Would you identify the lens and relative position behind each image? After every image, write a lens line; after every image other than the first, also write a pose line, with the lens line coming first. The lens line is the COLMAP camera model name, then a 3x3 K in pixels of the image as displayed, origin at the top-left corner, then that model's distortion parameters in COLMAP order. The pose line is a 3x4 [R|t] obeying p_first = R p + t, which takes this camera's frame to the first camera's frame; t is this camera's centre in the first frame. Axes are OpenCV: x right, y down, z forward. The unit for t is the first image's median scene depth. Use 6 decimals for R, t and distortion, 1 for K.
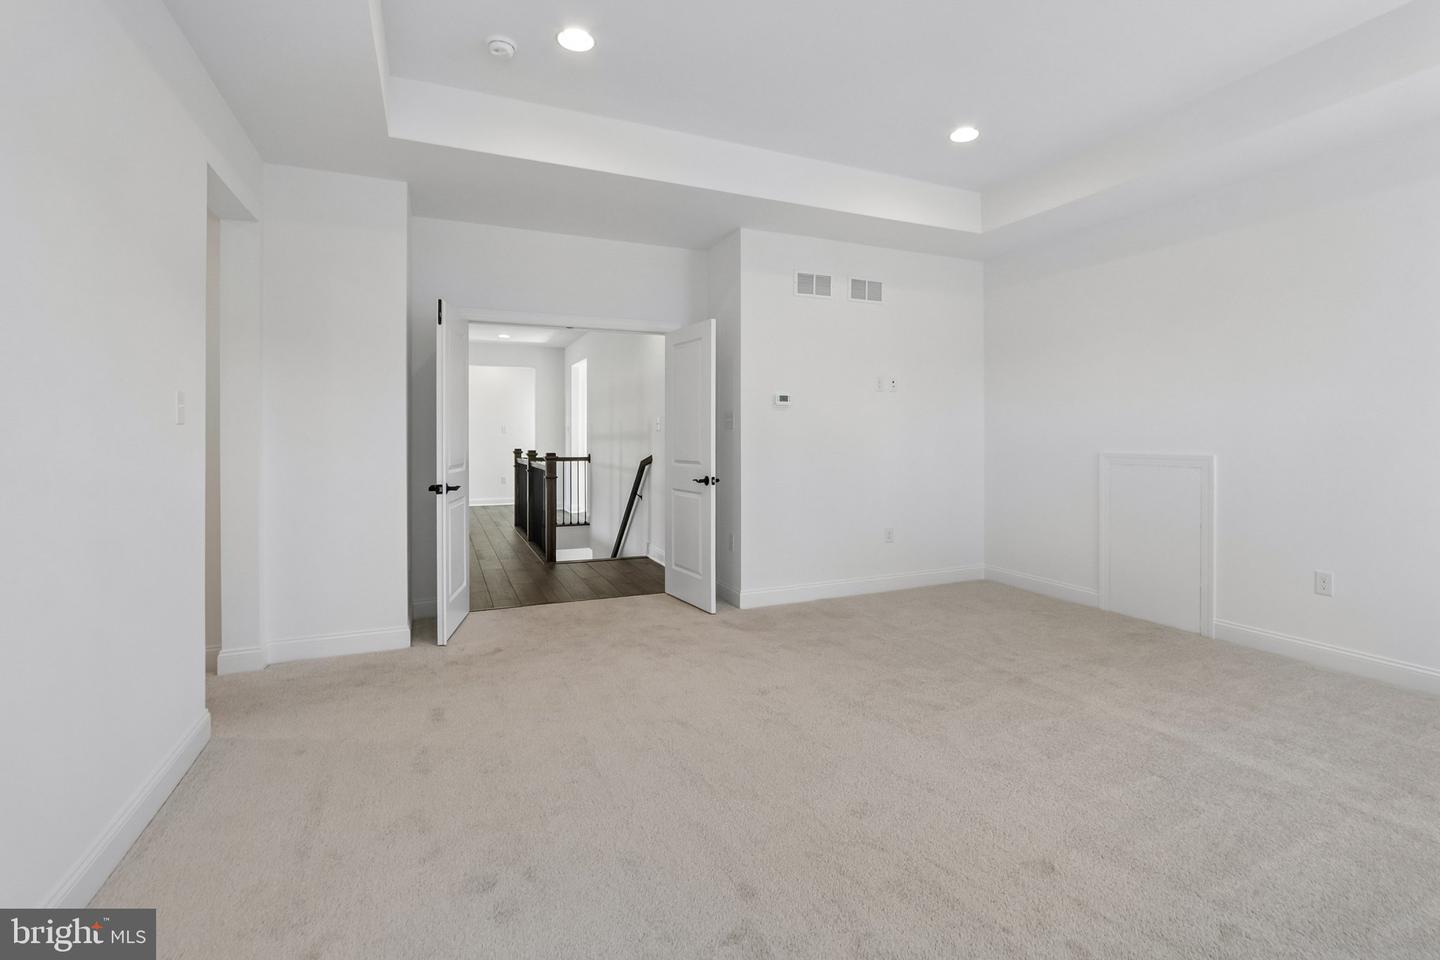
lens RADIAL K [[666.7, 0, 723.1], [0, 666.7, 438.8], [0, 0, 1]] dist [-0.007027, 0.003223]
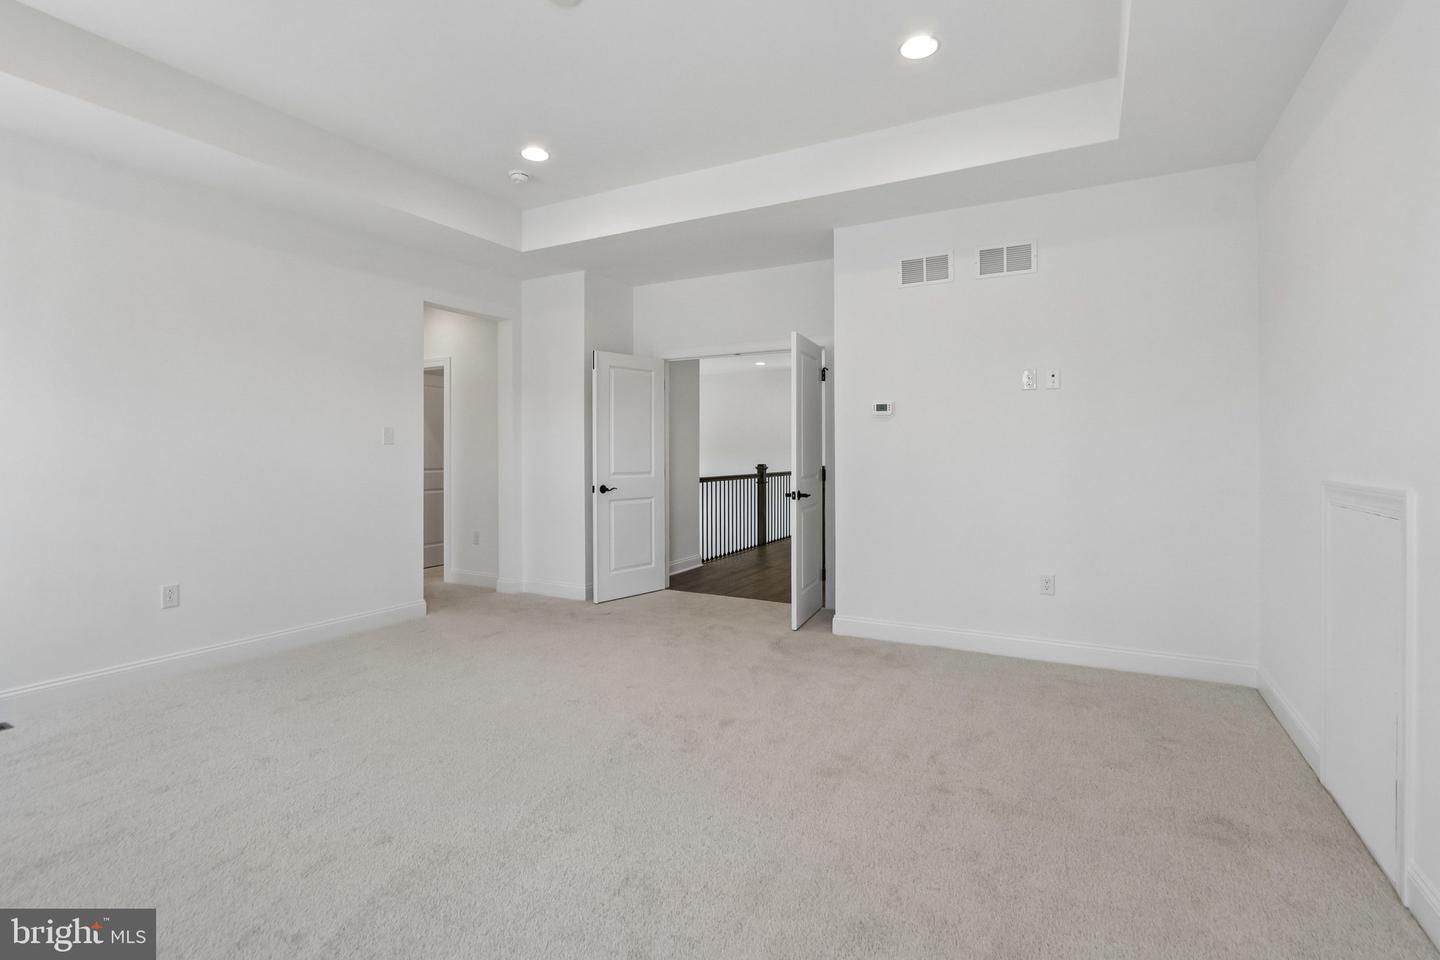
lens RADIAL K [[666.7, 0, 720.4], [0, 666.7, 452.8], [0, 0, 1]] dist [-0.007027, 0.003223]
pose [[0.615186, 0.001992, -0.788379, 0.640684], [-0.002080, 0.999997, 0.000904, -0.000948], [0.788379, 0.001084, 0.615189, 0.281001]]
